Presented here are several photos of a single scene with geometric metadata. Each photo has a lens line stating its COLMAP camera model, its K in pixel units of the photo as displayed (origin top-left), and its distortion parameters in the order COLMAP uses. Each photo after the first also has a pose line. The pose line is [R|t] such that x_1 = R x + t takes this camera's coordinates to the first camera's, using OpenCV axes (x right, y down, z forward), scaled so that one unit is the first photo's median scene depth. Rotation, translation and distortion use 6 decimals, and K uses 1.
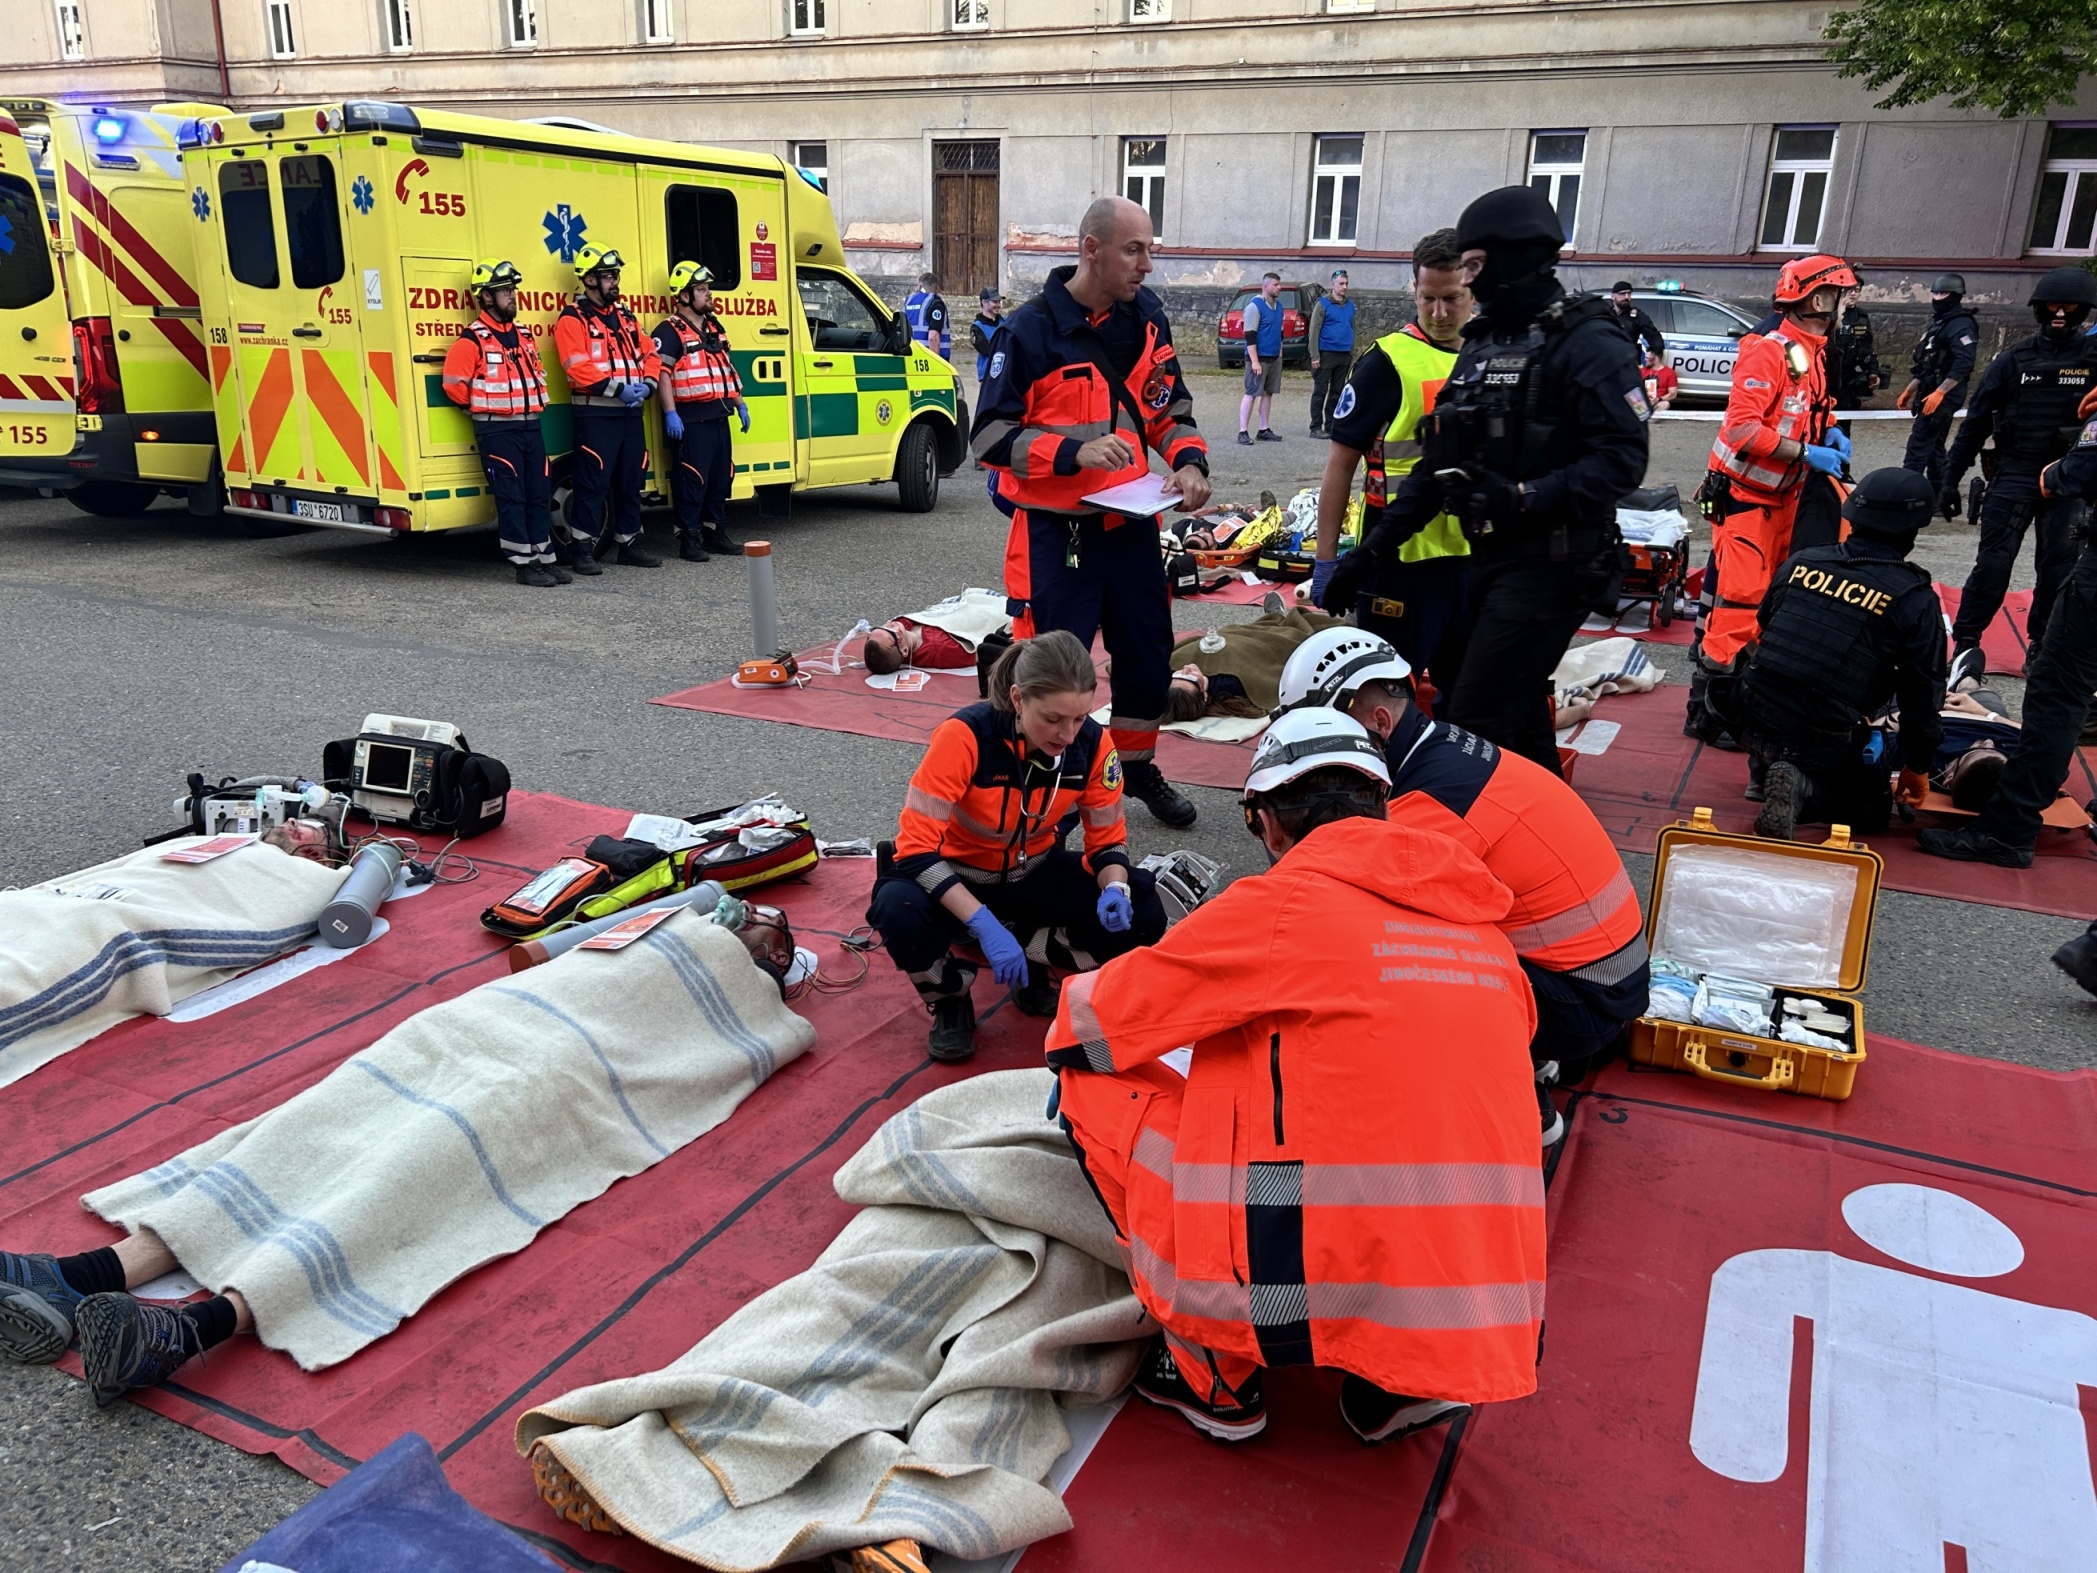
lens RADIAL K [[1597.6, 0, 1049.1], [0, 1597.6, 791.9], [0, 0, 1]] dist [0.021951, -0.005728]
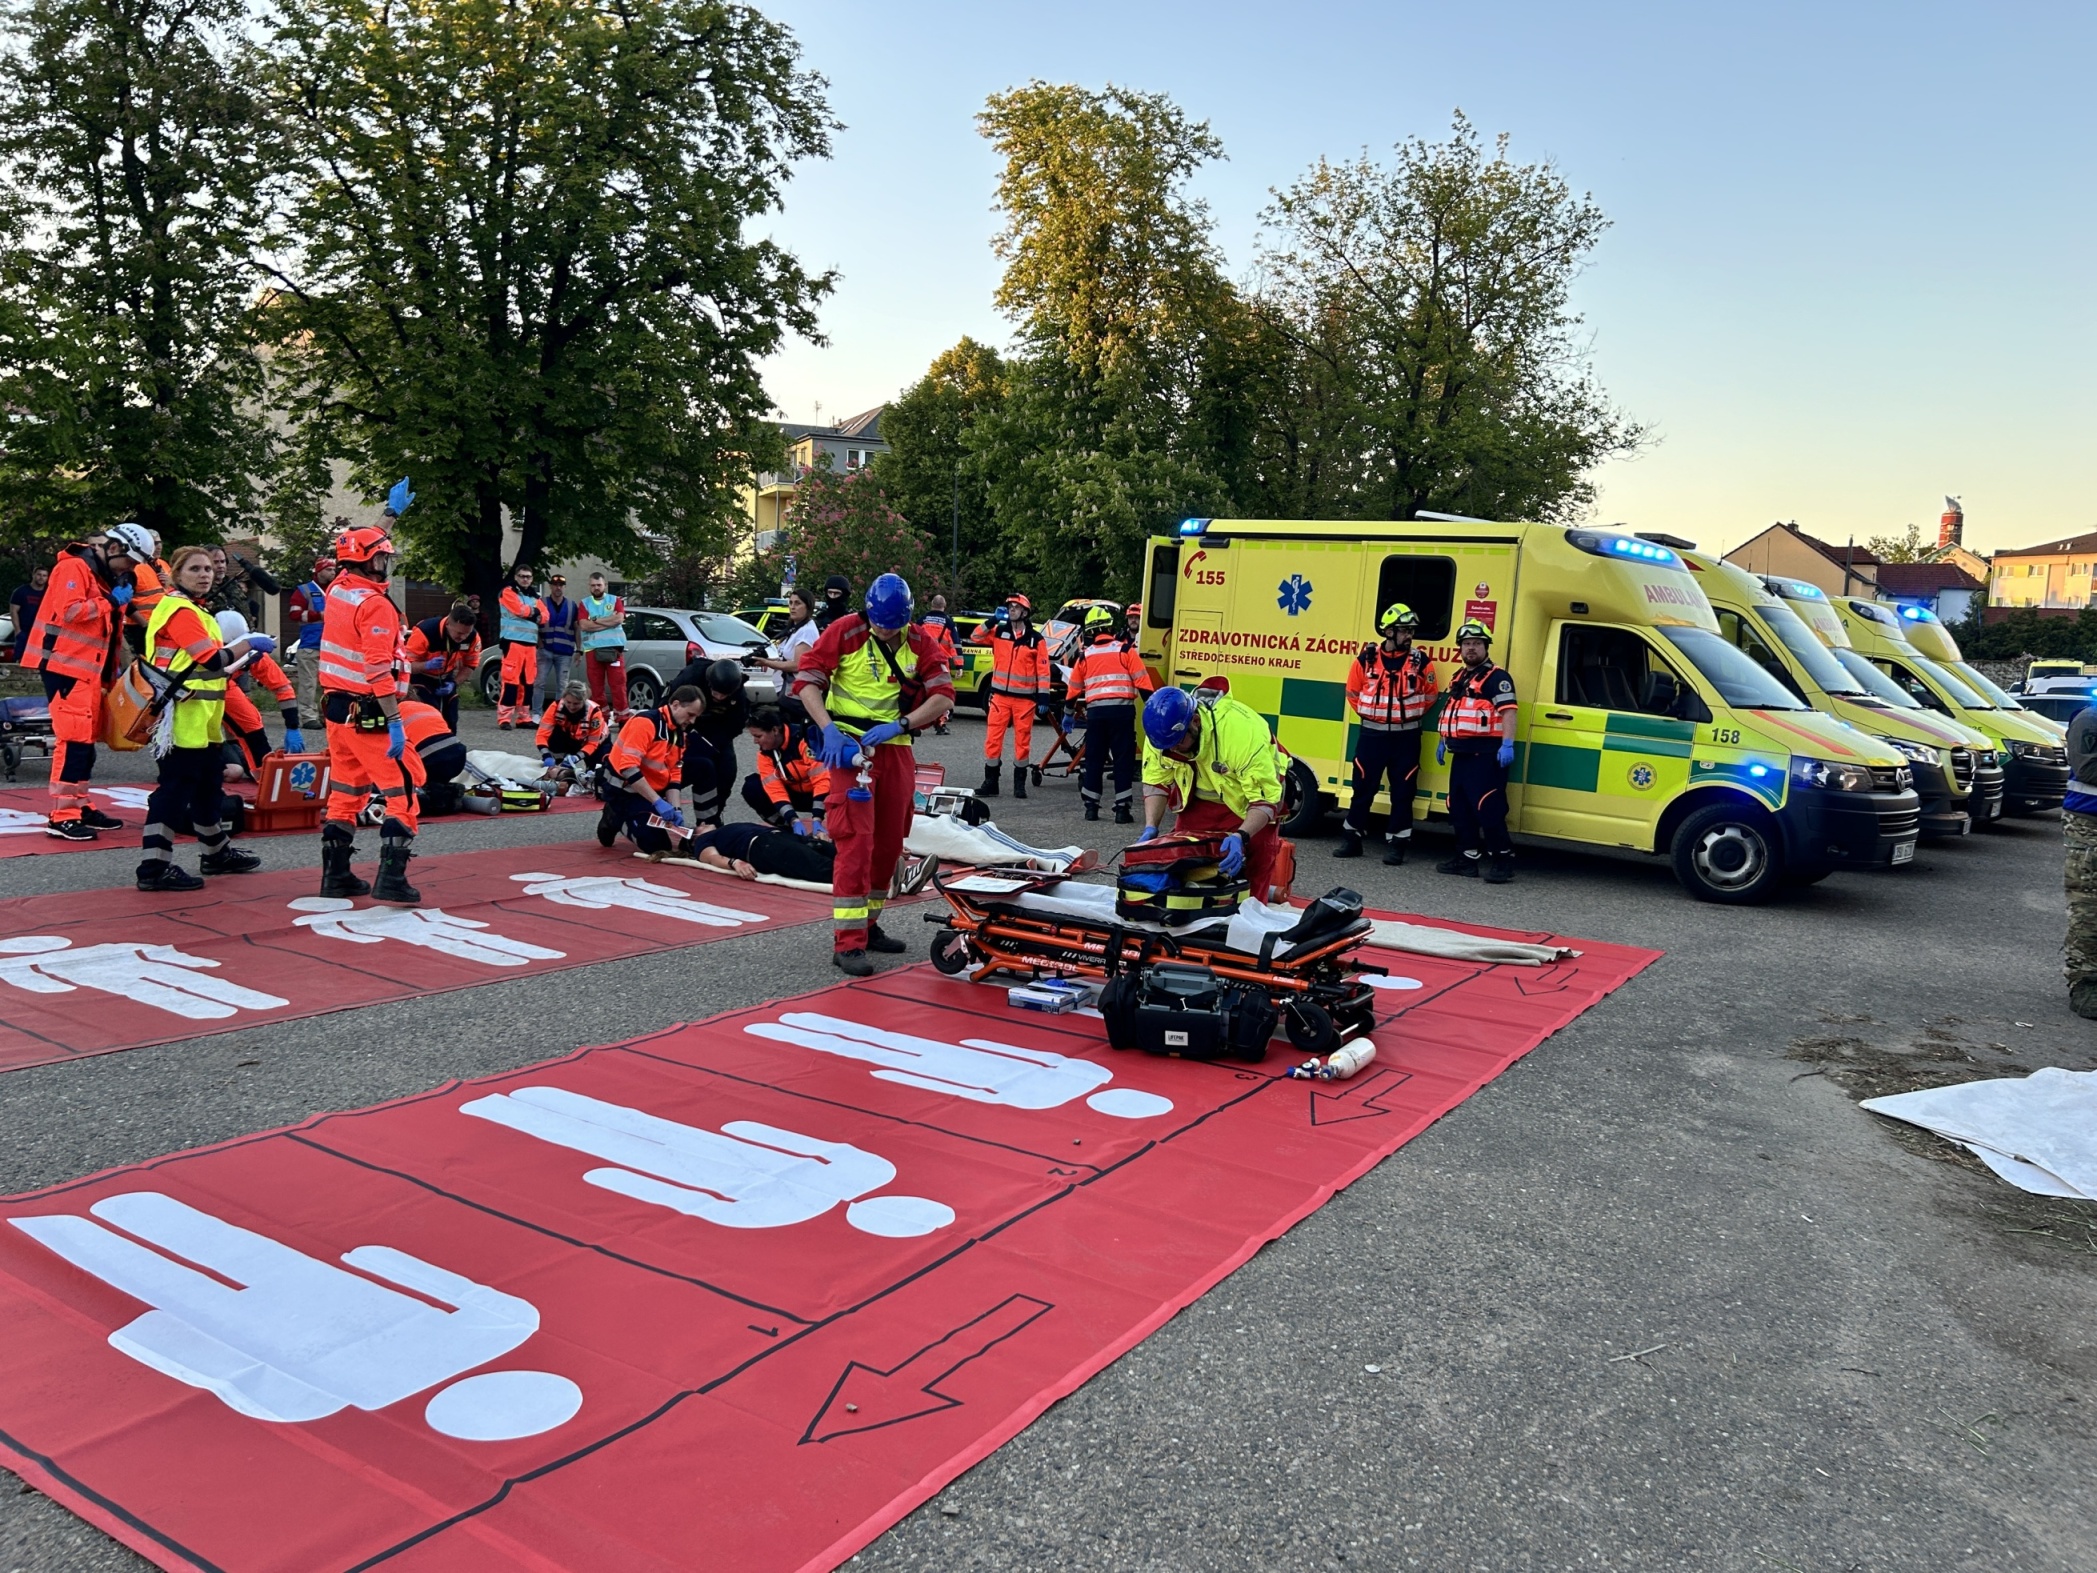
lens RADIAL K [[1597.6, 0, 1045.0], [0, 1597.6, 787.3], [0, 0, 1]] dist [0.021951, -0.005728]
pose [[-0.092980, 0.071423, -0.993103, 0.954122], [-0.354629, 0.929638, 0.100061, -0.230559], [0.930373, 0.361487, -0.061109, 0.845783]]
